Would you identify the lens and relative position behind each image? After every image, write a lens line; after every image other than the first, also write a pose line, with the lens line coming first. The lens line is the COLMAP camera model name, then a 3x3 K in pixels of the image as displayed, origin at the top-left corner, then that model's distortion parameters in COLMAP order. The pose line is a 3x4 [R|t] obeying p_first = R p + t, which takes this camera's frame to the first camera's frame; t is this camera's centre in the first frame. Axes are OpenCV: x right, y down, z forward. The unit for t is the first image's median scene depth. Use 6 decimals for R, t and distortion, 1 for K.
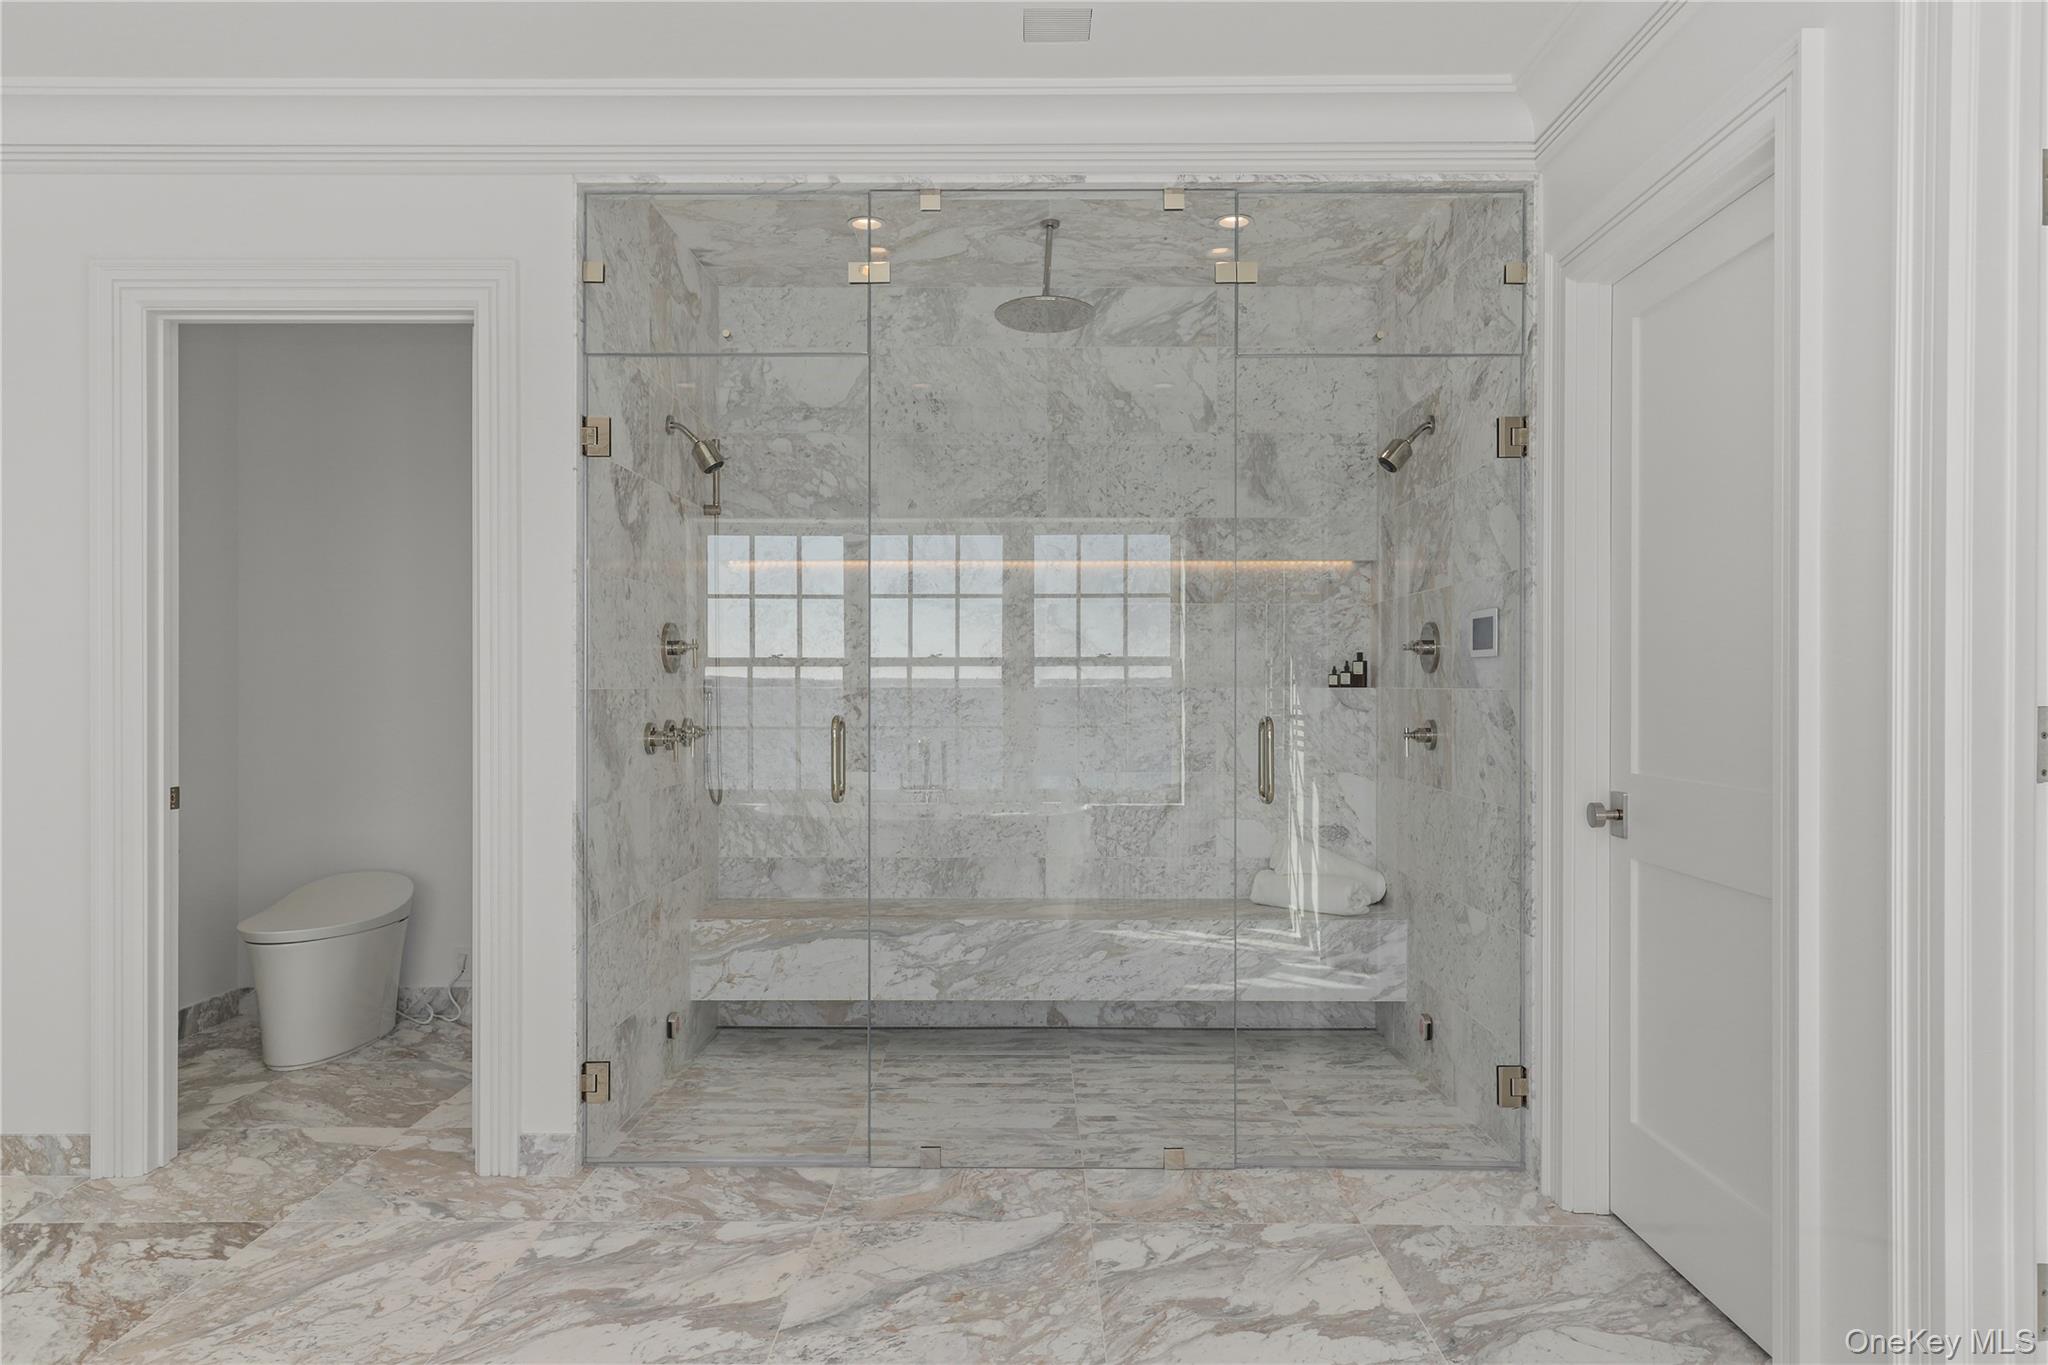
lens RADIAL K [[1250.1, 0, 1033.3], [0, 1250.1, 687.2], [0, 0, 1]] dist [0.011373, 0.000896]
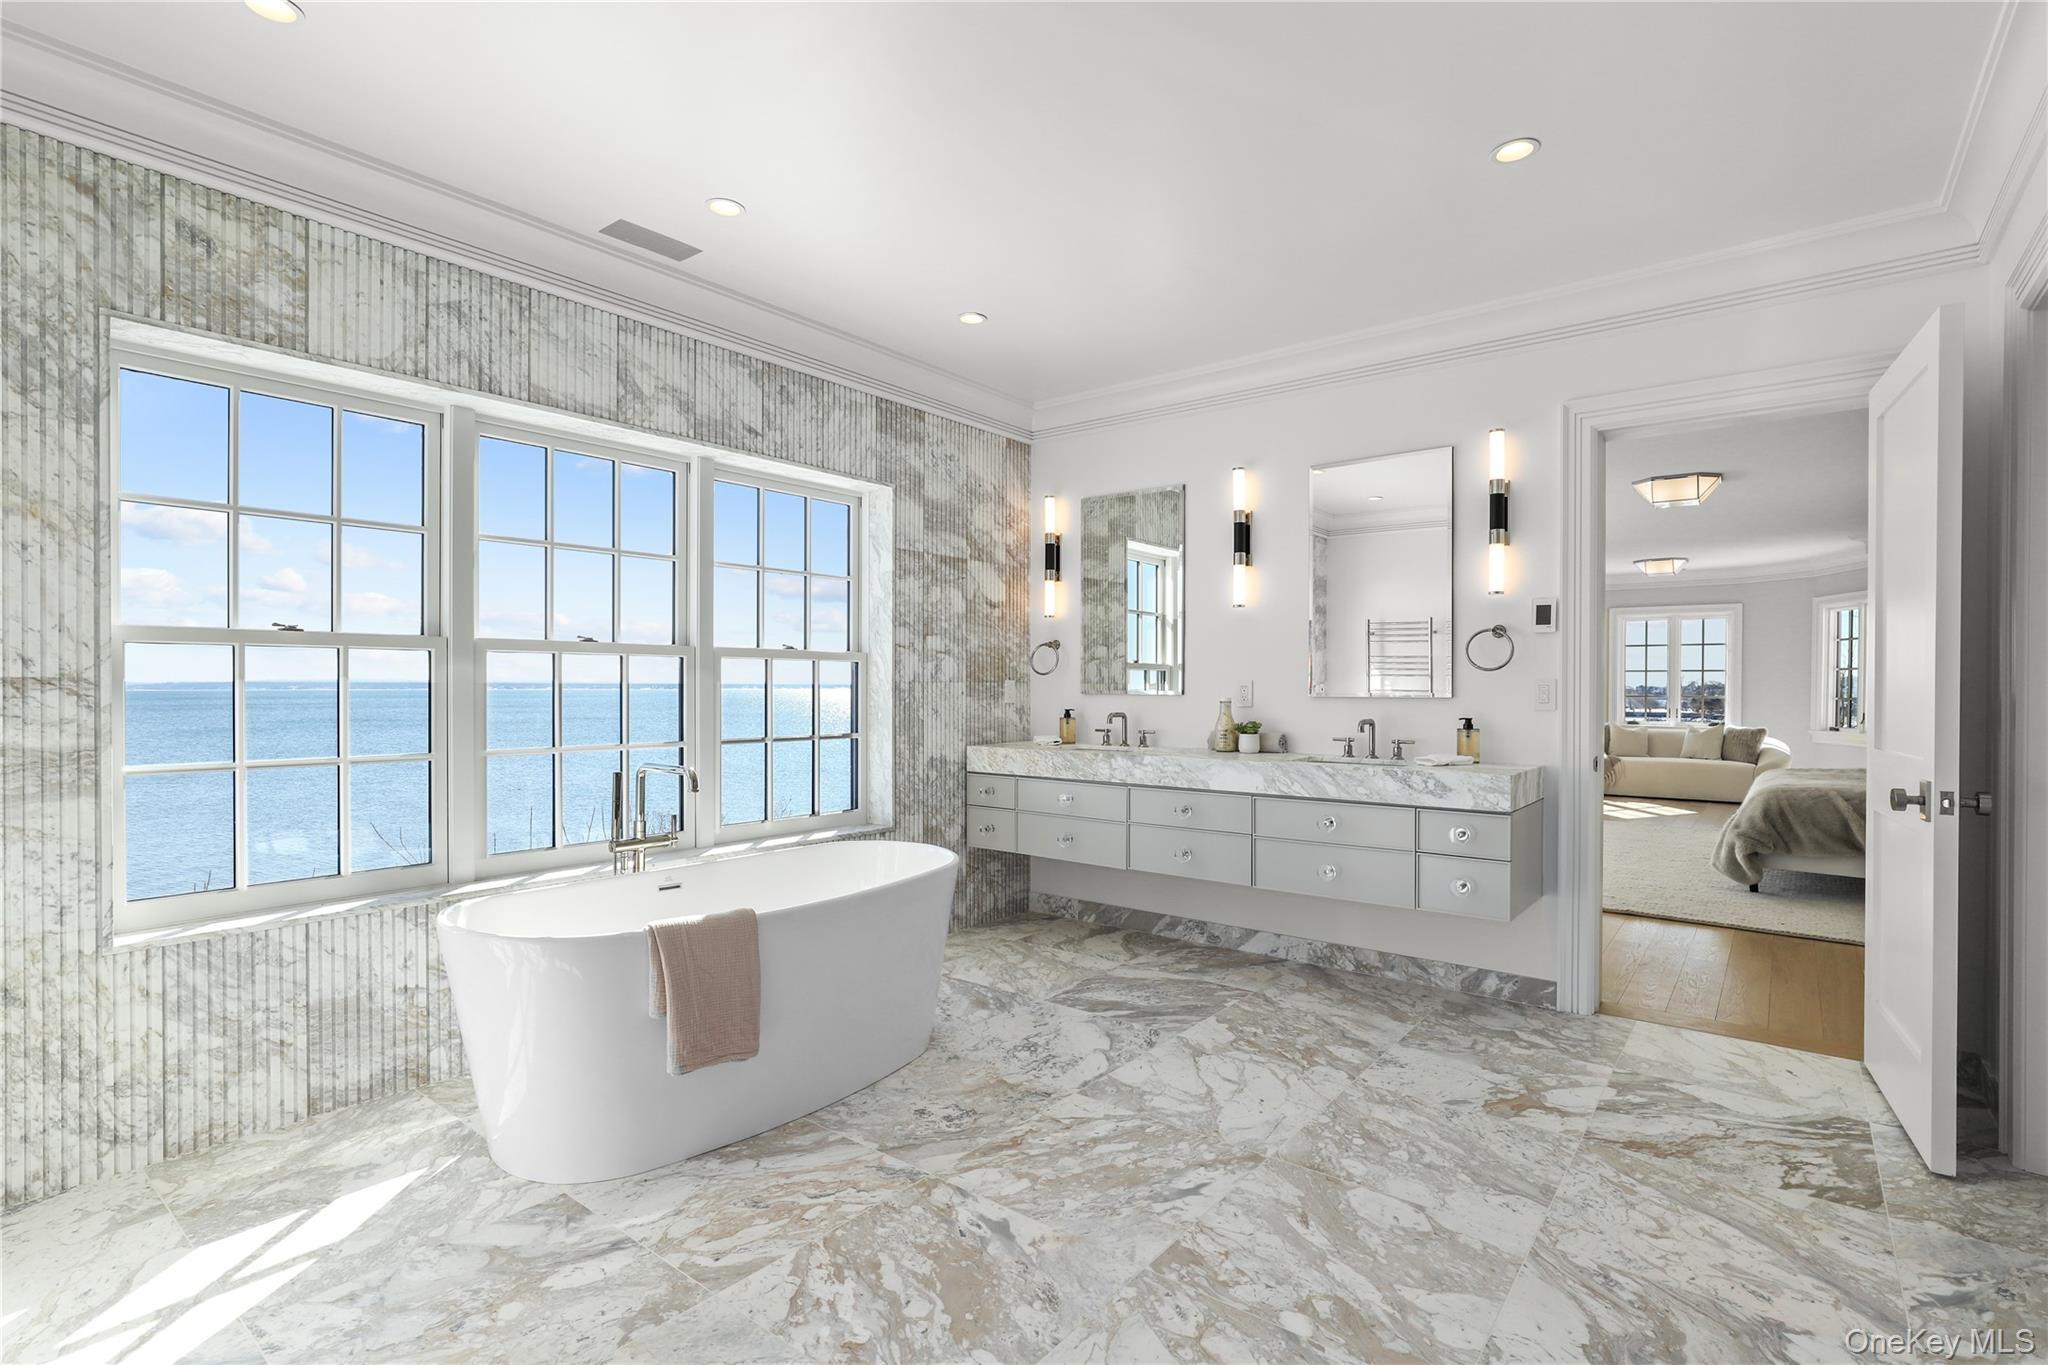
lens RADIAL K [[976.4, 0, 1015.0], [0, 976.4, 686.5], [0, 0, 1]] dist [0.000247, -0.000757]
pose [[-0.626618, 0.003826, -0.779317, 0.476840], [-0.001476, 0.999980, 0.006096, -0.004848], [0.779325, 0.004970, -0.626600, 1.000558]]
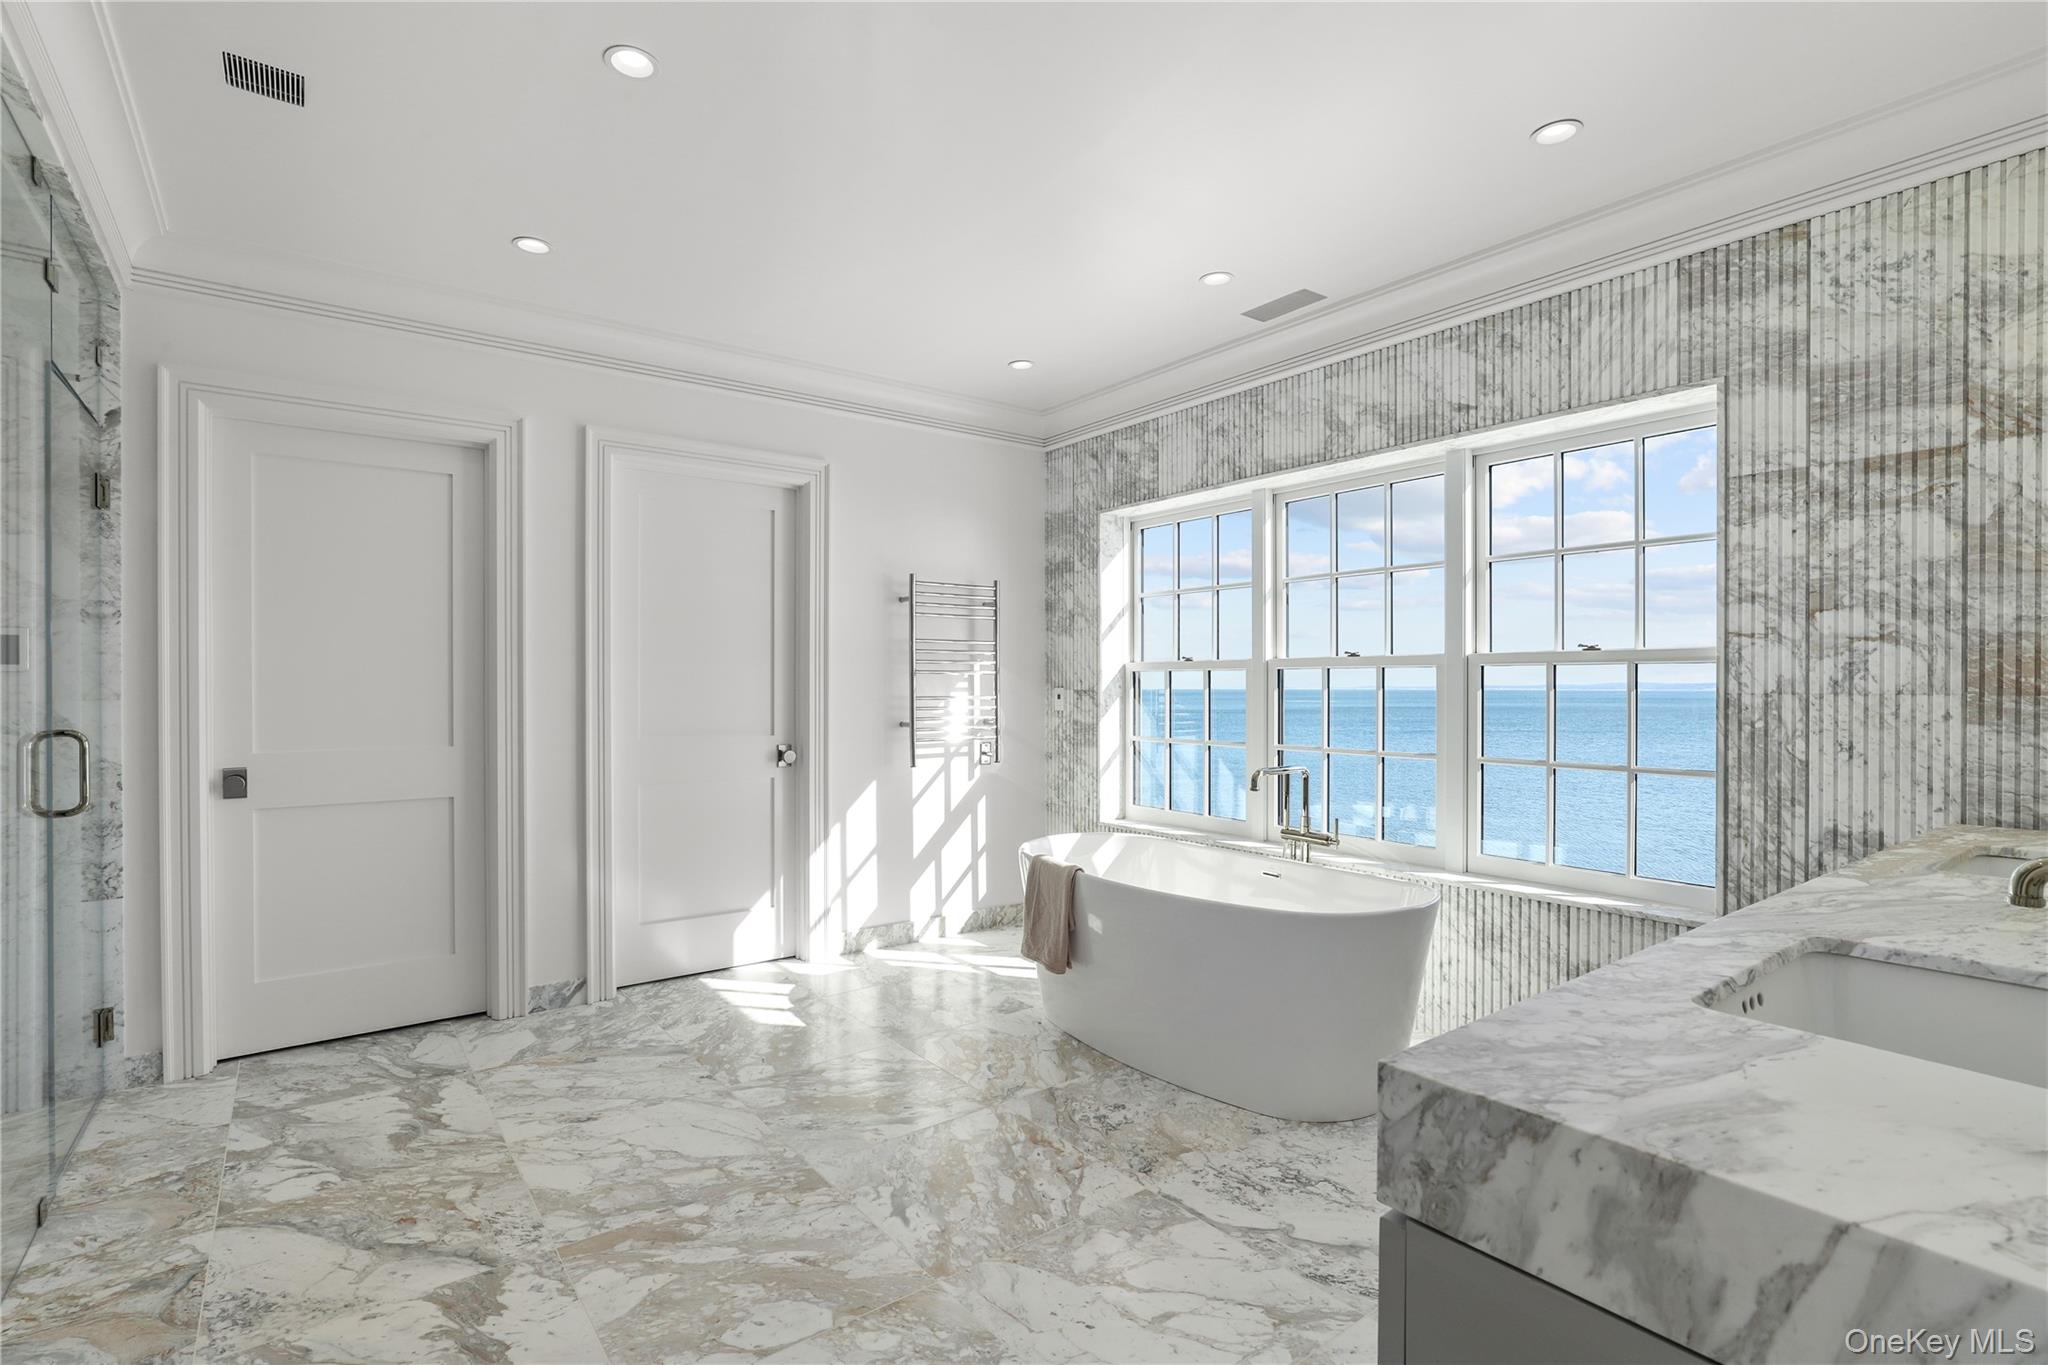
lens RADIAL K [[953.8, 0, 1011.7], [0, 953.8, 691.3], [0, 0, 1]] dist [-0.025991, 0.001190]
pose [[-0.601128, -0.000663, 0.799153, -1.015006], [-0.000650, 1.000000, 0.000340, -0.004580], [-0.799153, -0.000315, -0.601128, 0.998111]]
